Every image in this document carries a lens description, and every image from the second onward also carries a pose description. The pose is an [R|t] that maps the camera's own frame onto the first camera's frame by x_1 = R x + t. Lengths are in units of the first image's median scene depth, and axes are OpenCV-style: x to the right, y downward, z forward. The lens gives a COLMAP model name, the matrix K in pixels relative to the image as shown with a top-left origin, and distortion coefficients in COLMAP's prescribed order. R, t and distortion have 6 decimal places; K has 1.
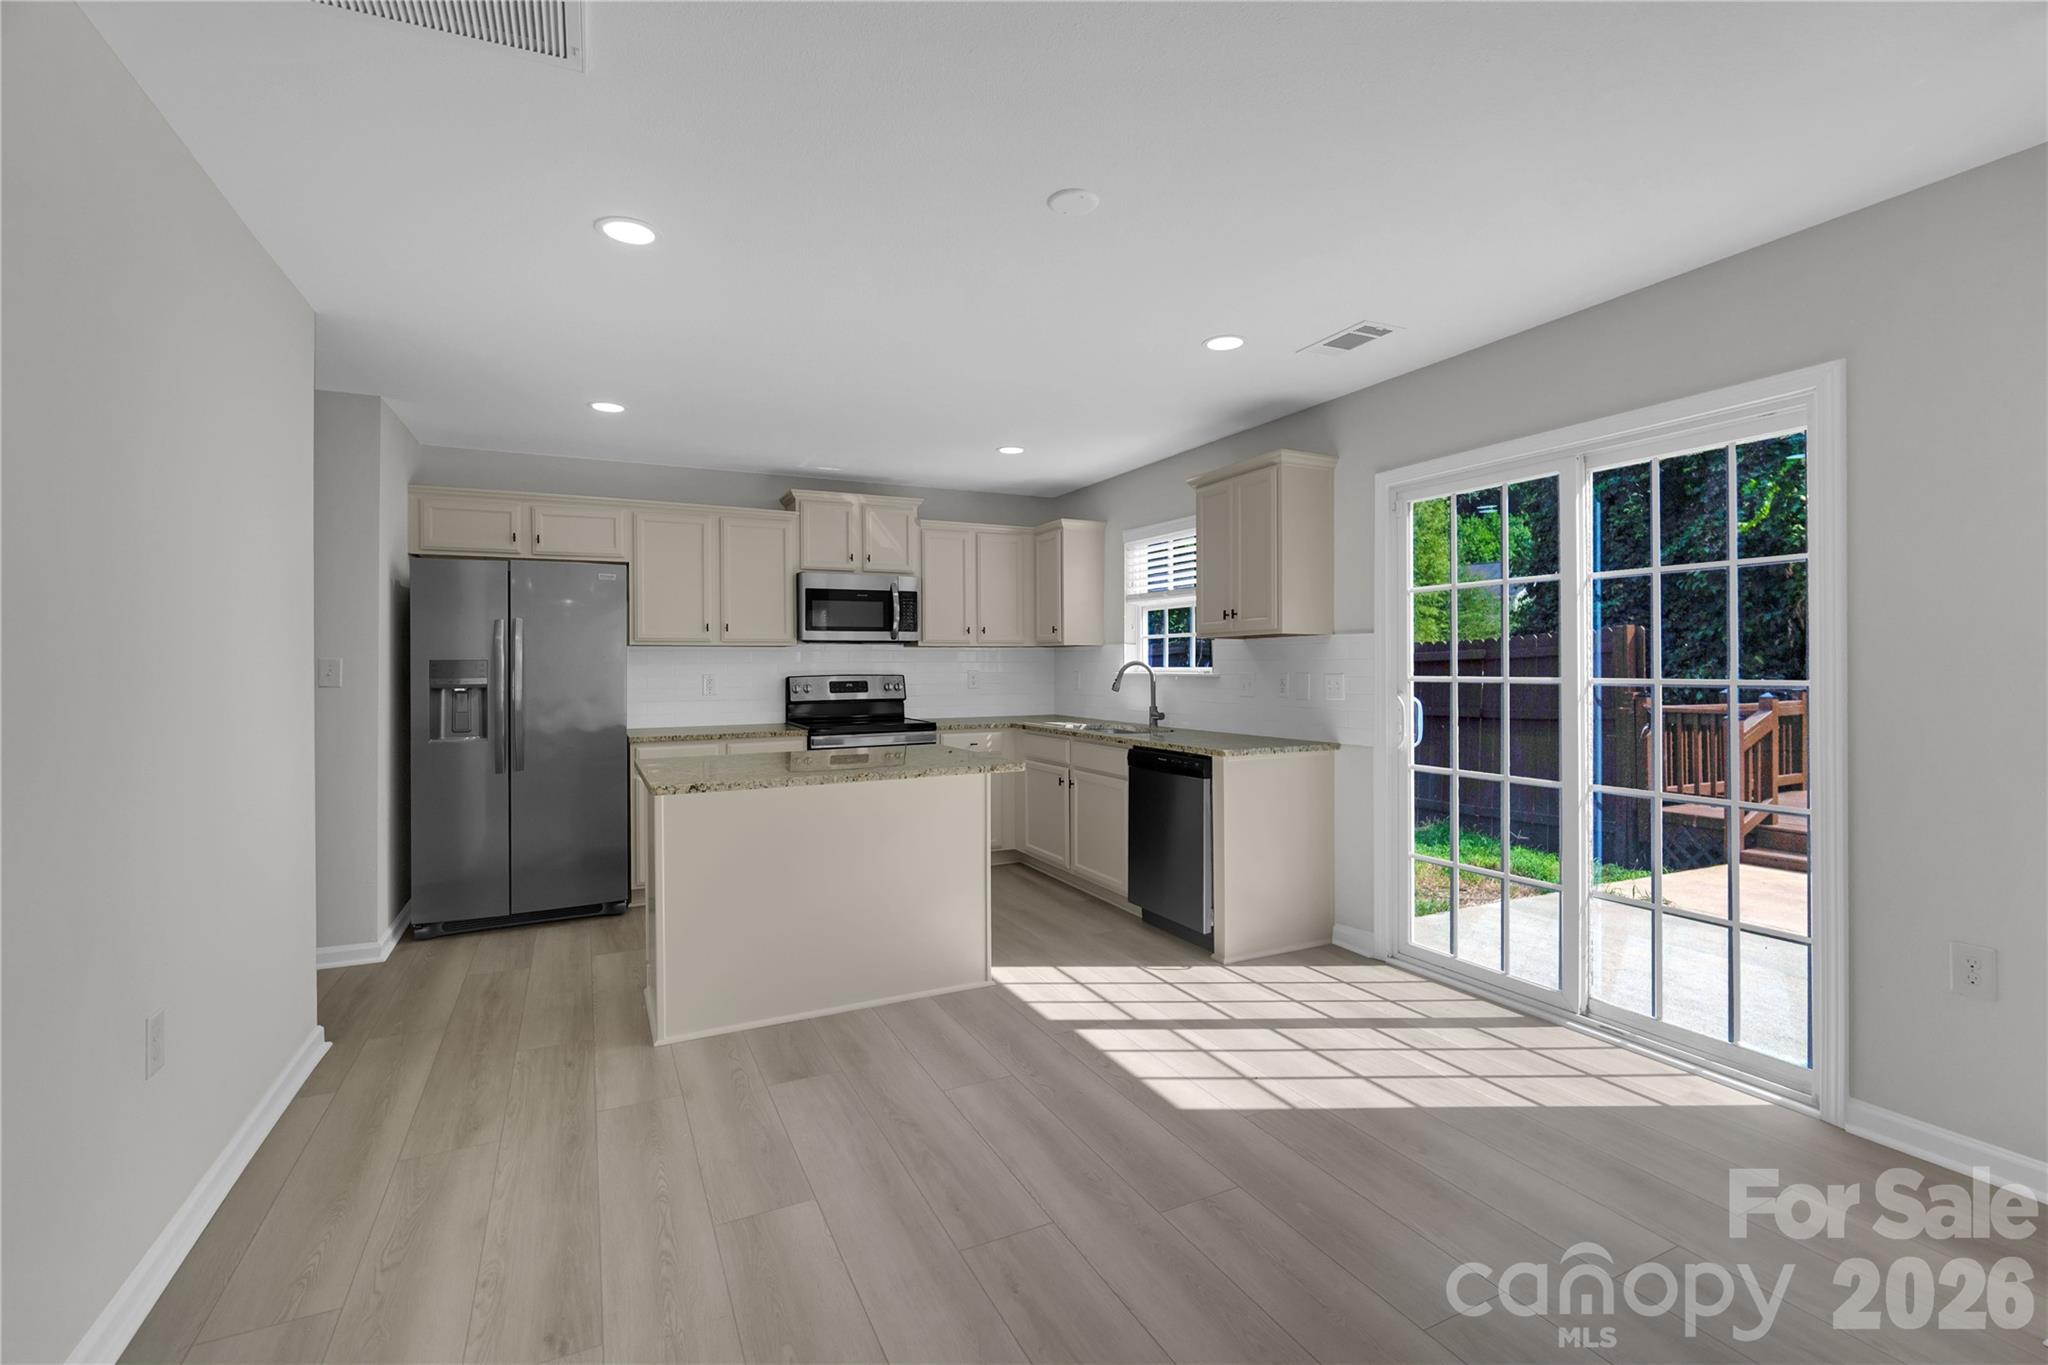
lens RADIAL K [[880.9, 0, 1024.0], [0, 880.9, 682.5], [0, 0, 1]] dist [0.008559, -0.000043]
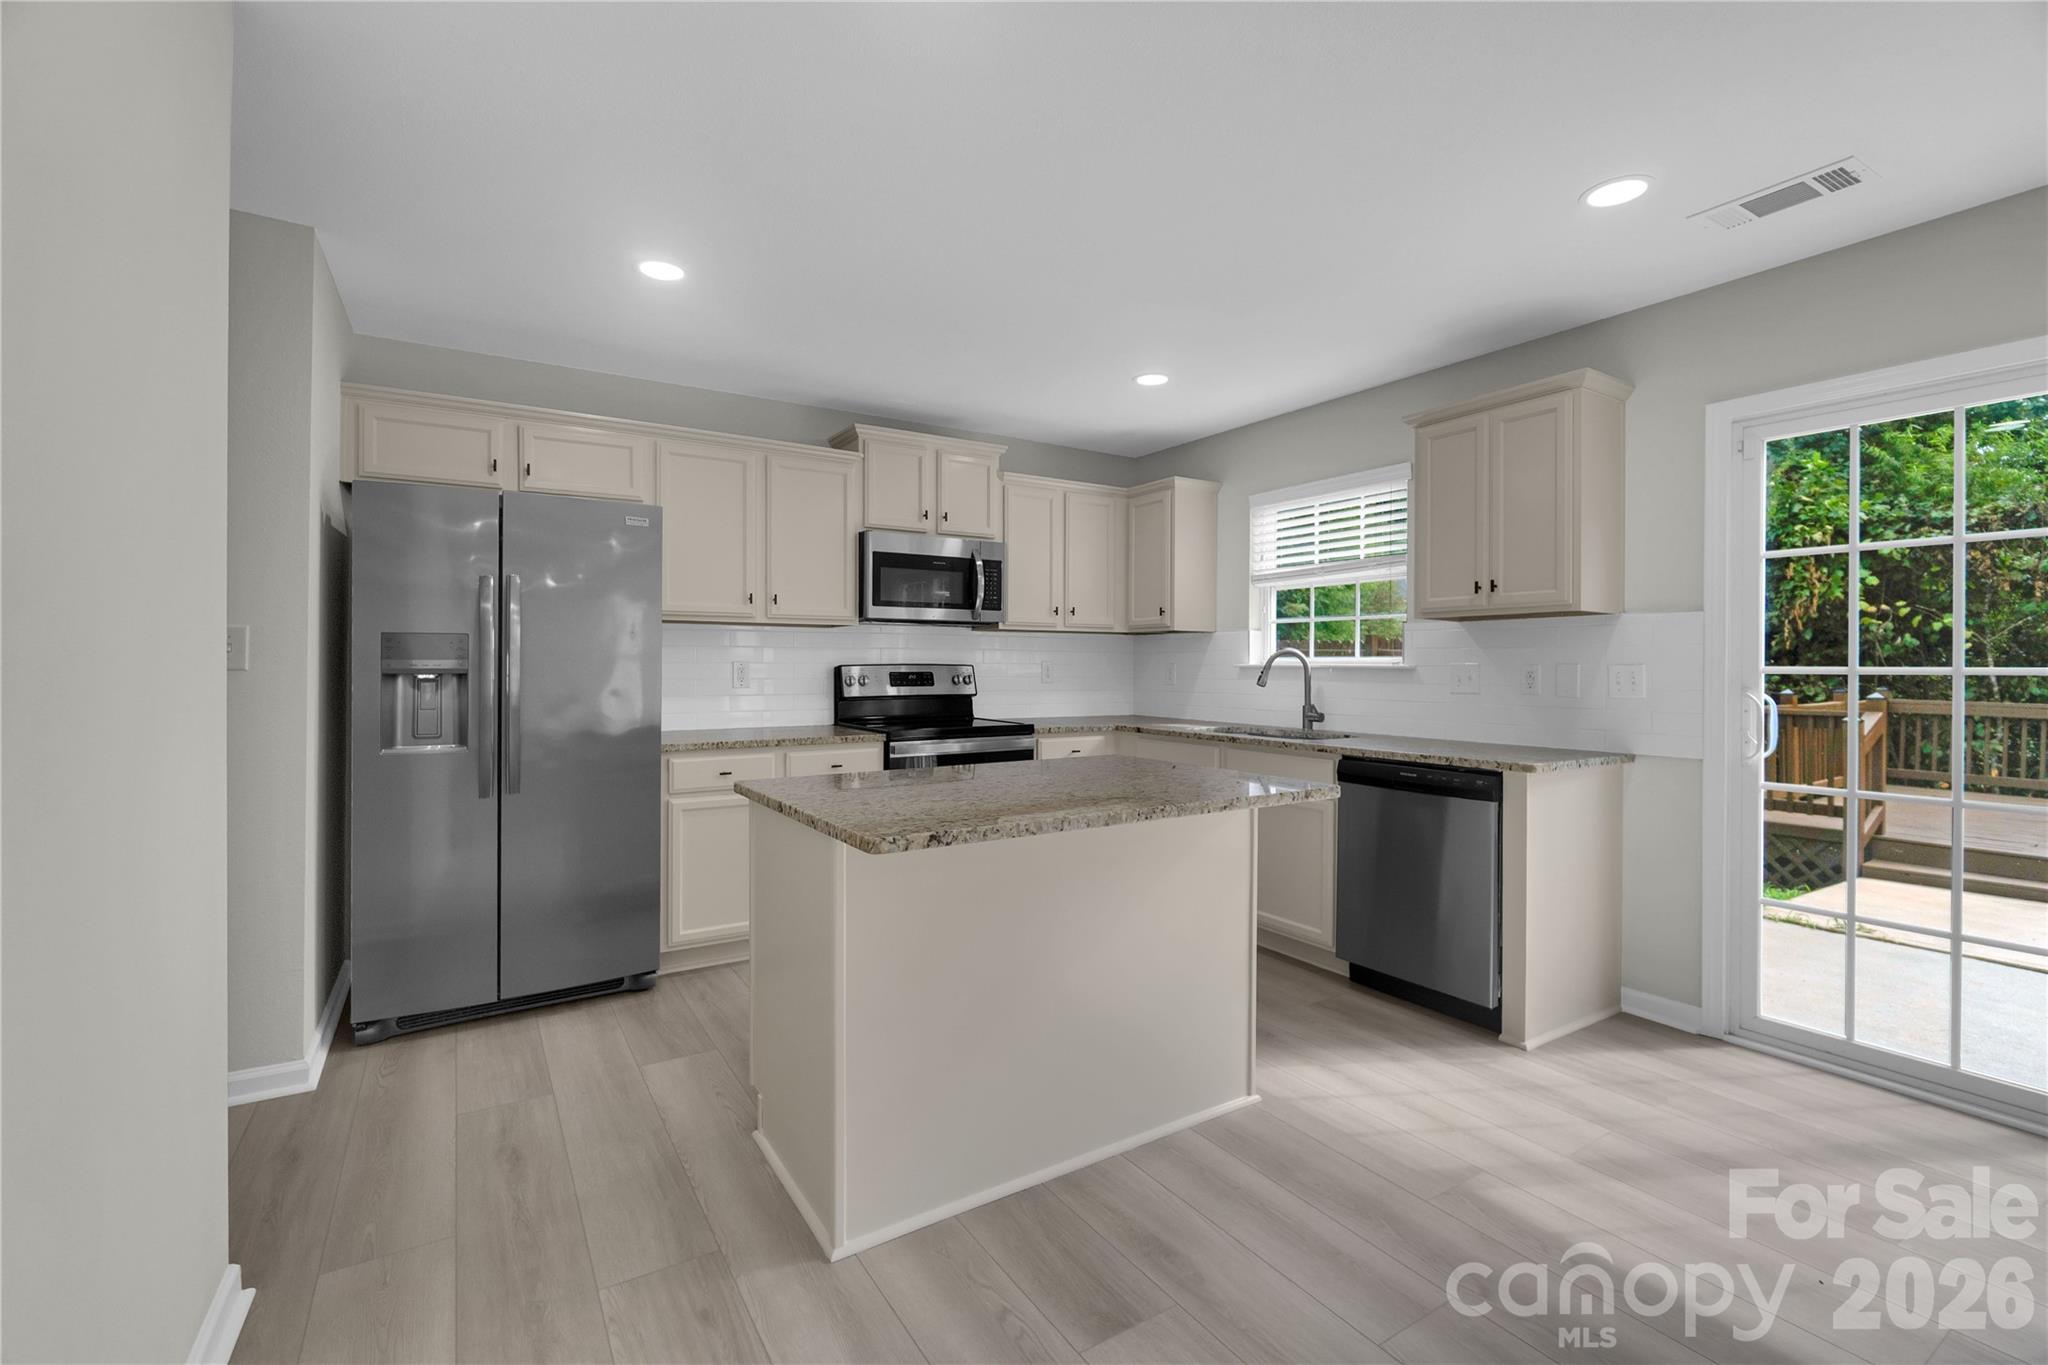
lens RADIAL K [[880.9, 0, 1024.0], [0, 880.9, 682.5], [0, 0, 1]] dist [0.008559, -0.000043]
pose [[0.994513, 0.006570, 0.104407, -0.209076], [-0.006742, 0.999976, 0.001295, 0.007260], [-0.104396, -0.001992, 0.994534, 0.226232]]
